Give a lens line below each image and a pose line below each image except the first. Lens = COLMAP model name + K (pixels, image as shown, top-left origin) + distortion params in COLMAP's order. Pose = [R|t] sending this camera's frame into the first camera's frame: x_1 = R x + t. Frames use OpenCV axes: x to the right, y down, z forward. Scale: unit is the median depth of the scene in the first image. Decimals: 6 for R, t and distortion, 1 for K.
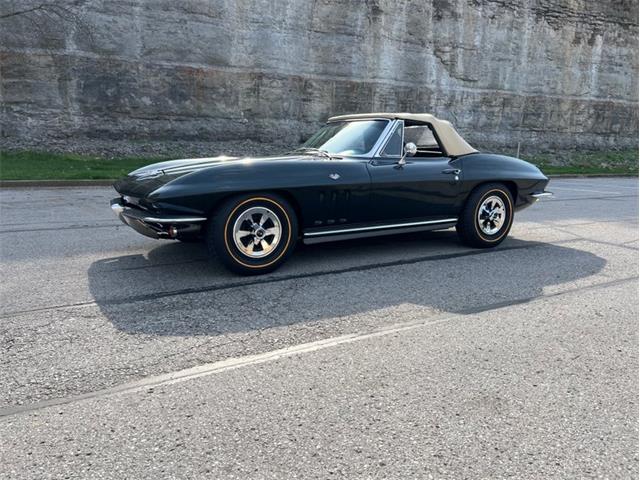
lens RADIAL K [[489.4, 0, 326.1], [0, 489.4, 244.0], [0, 0, 1]] dist [0.038347, -0.042602]
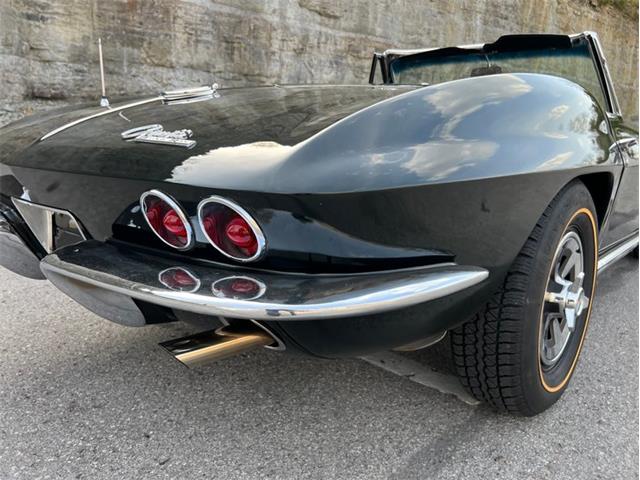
lens RADIAL K [[489.4, 0, 324.9], [0, 489.4, 238.2], [0, 0, 1]] dist [0.038347, -0.042602]
pose [[0.960103, -0.052279, 0.274717, 0.099557], [0.043028, 0.998289, 0.039598, -0.065730], [-0.276317, -0.026198, 0.960709, 0.401532]]
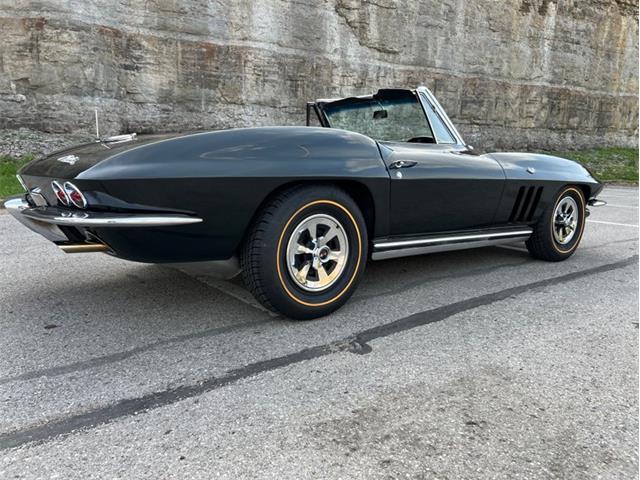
lens RADIAL K [[489.4, 0, 323.5], [0, 489.4, 239.1], [0, 0, 1]] dist [0.038347, -0.042602]
pose [[0.994382, -0.019669, 0.104003, 0.135381], [0.021667, 0.999601, -0.018112, -0.055213], [-0.103605, 0.020264, 0.994412, 0.345648]]
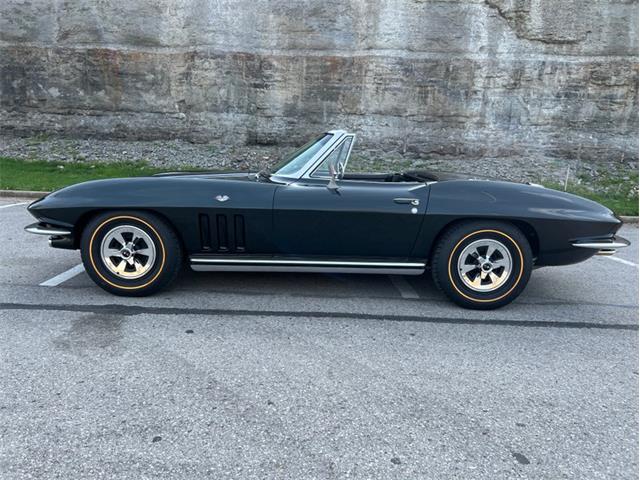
lens RADIAL K [[489.4, 0, 325.1], [0, 489.4, 247.3], [0, 0, 1]] dist [0.038347, -0.042602]
pose [[0.862672, 0.106303, -0.494466, 0.419746], [-0.121146, 0.992633, 0.002043, -0.071366], [0.491041, 0.058140, 0.869194, 0.432844]]
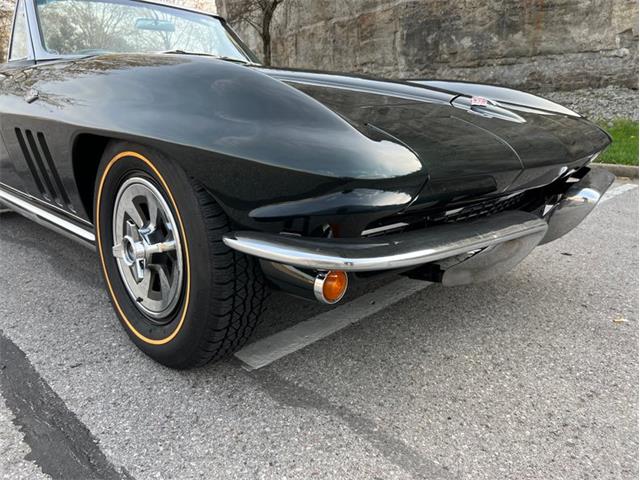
lens RADIAL K [[489.4, 0, 317.9], [0, 489.4, 234.9], [0, 0, 1]] dist [0.038347, -0.042602]
pose [[0.243456, 0.219951, -0.944643, 0.312266], [-0.189982, 0.965895, 0.175936, -0.080732], [0.951123, 0.136633, 0.276940, 0.525173]]
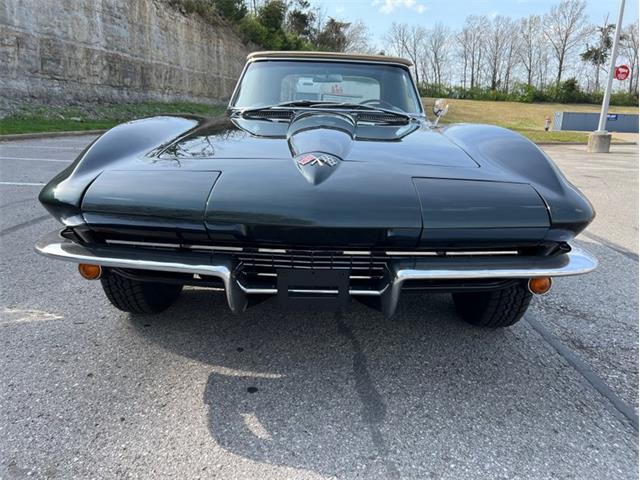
lens RADIAL K [[489.4, 0, 321.3], [0, 489.4, 238.5], [0, 0, 1]] dist [0.038347, -0.042602]
pose [[0.538006, -0.203748, 0.817947, -0.133204], [0.138238, 0.978537, 0.152824, -0.023095], [-0.831529, 0.030851, 0.554624, 0.146940]]
